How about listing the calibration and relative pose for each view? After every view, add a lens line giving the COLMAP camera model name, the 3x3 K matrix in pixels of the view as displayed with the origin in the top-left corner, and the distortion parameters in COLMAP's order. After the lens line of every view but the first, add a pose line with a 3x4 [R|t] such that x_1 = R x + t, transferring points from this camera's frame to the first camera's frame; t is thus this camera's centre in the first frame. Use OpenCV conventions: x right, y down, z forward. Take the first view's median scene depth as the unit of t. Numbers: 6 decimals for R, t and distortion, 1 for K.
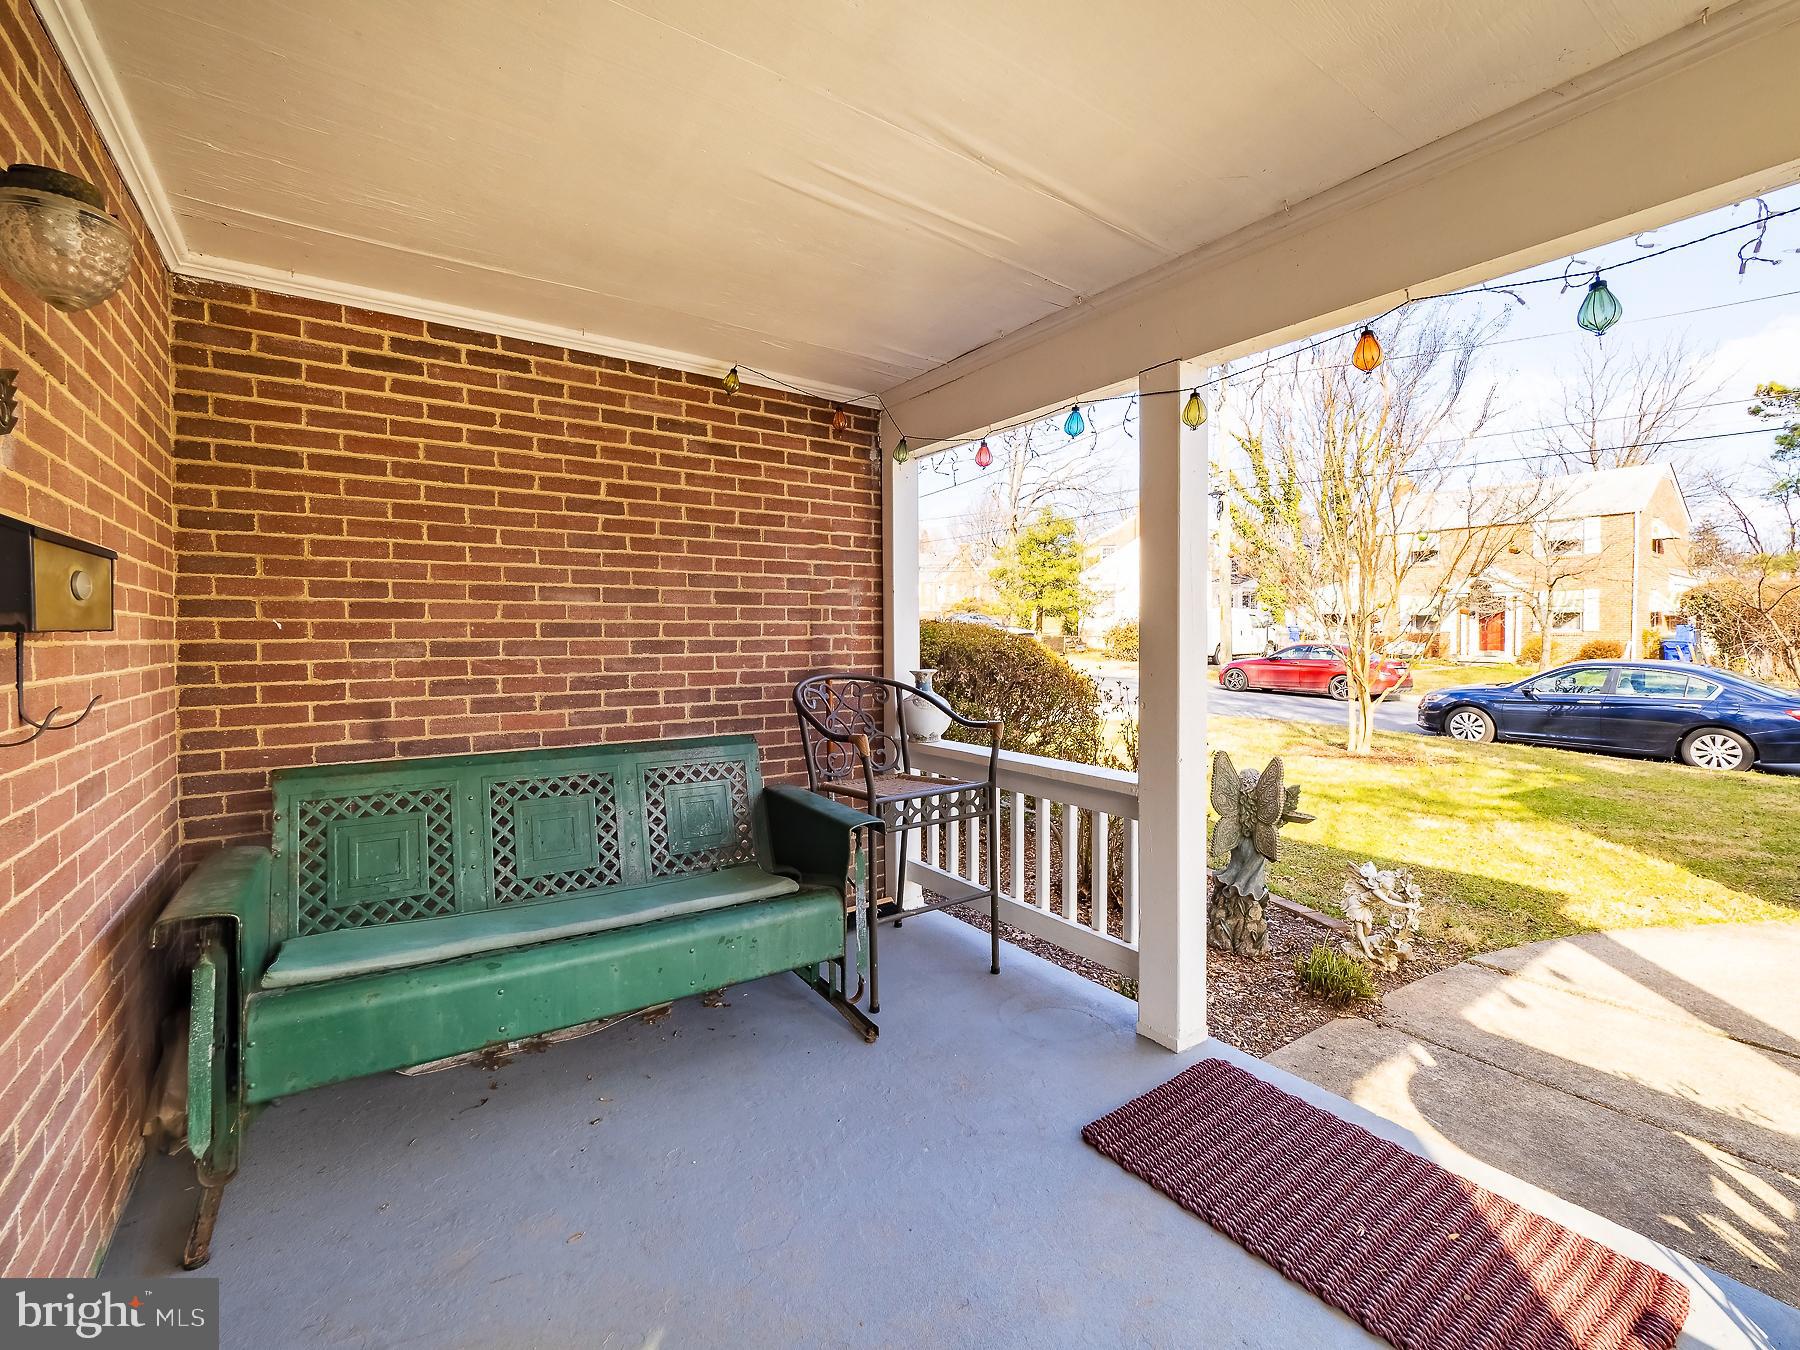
lens RADIAL K [[770.7, 0, 900.0], [0, 770.7, 675.0], [0, 0, 1]] dist [-0.001767, 0.000022]
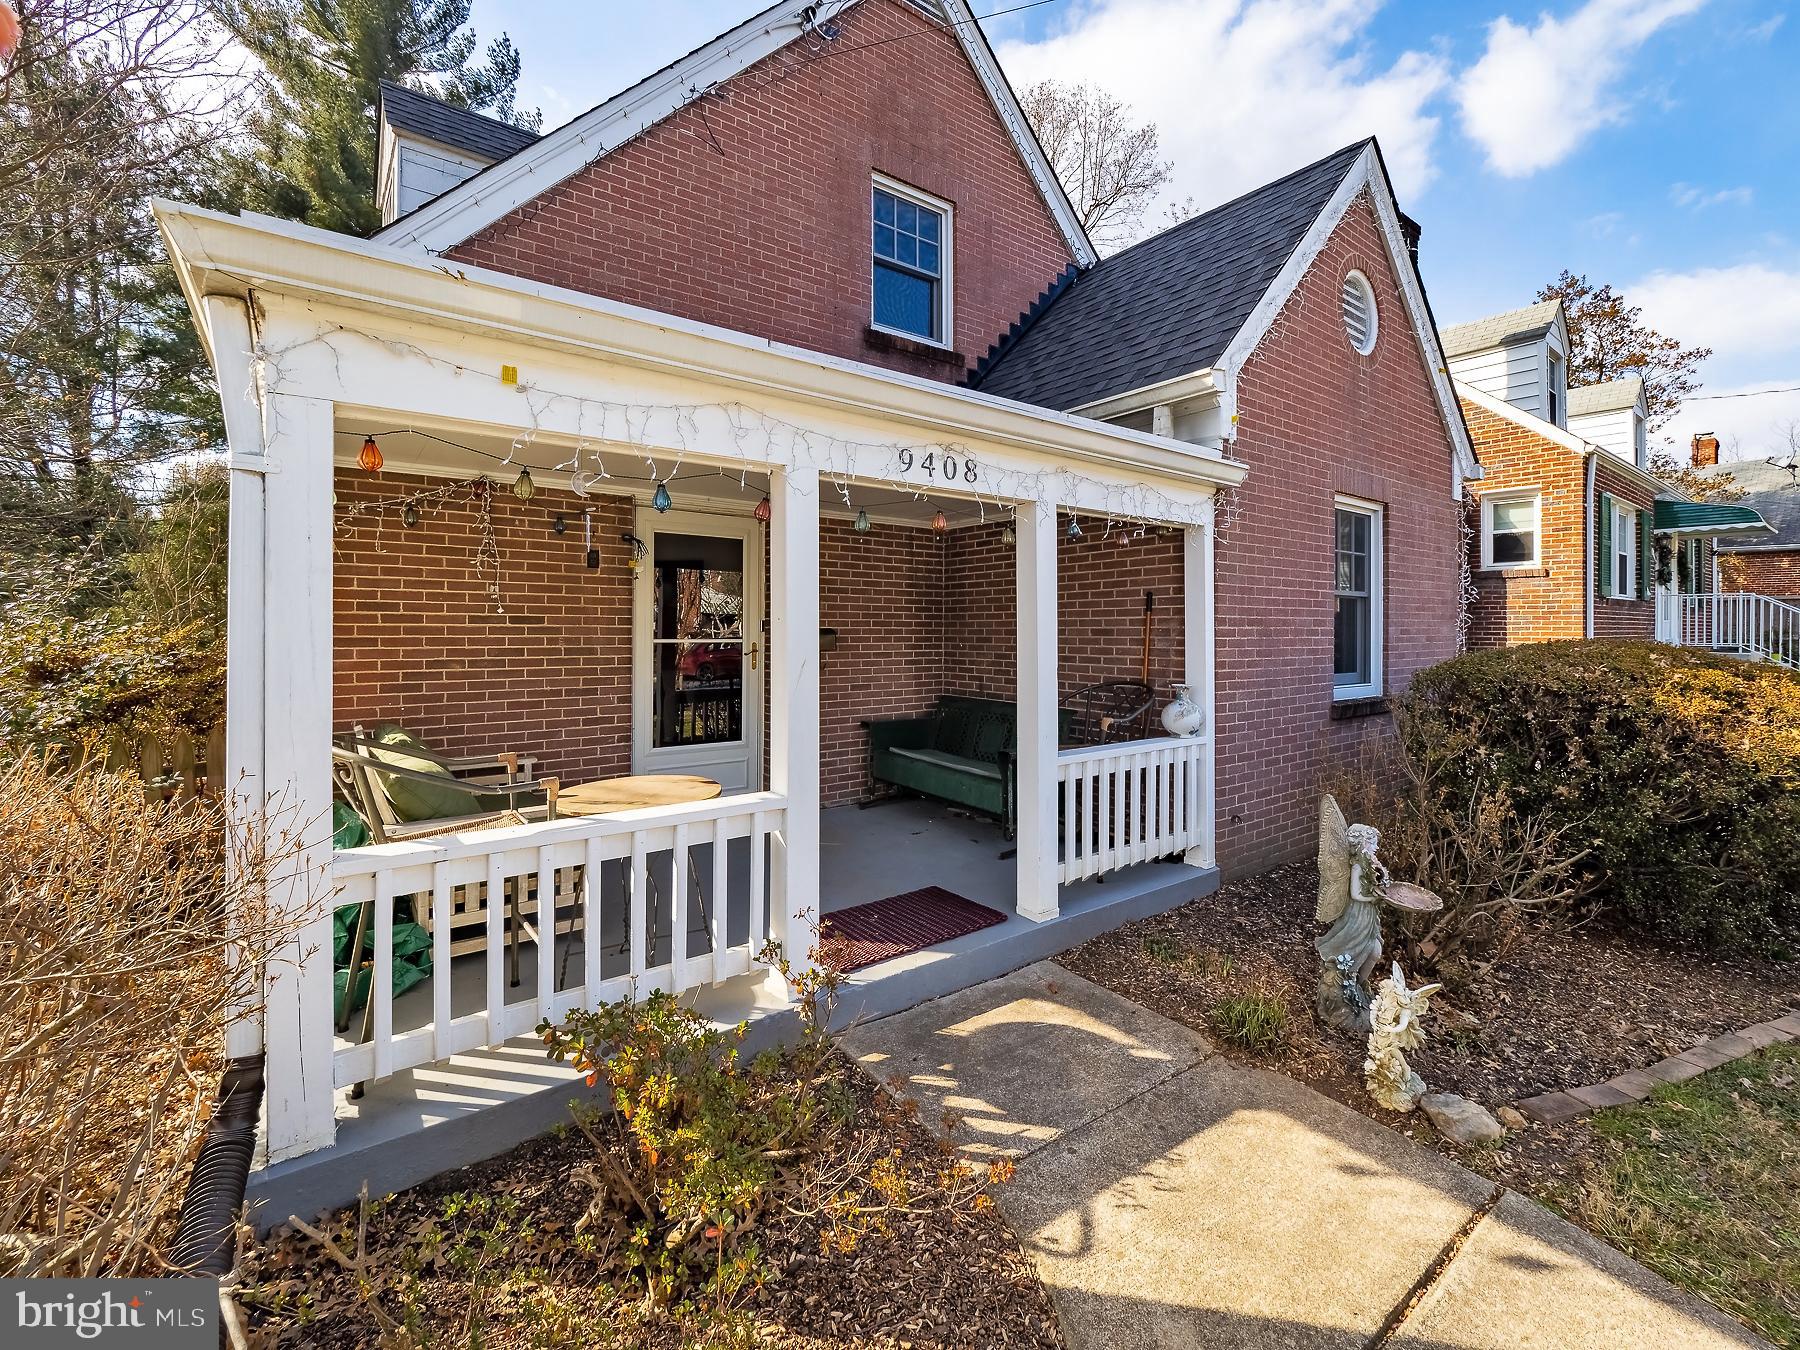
lens RADIAL K [[770.7, 0, 900.0], [0, 770.7, 675.0], [0, 0, 1]] dist [-0.001767, 0.000022]
pose [[0.039833, 0.064424, -0.997127, 1.561523], [-0.041023, 0.997183, 0.062789, -0.099875], [0.998364, 0.038404, 0.042363, 0.510101]]
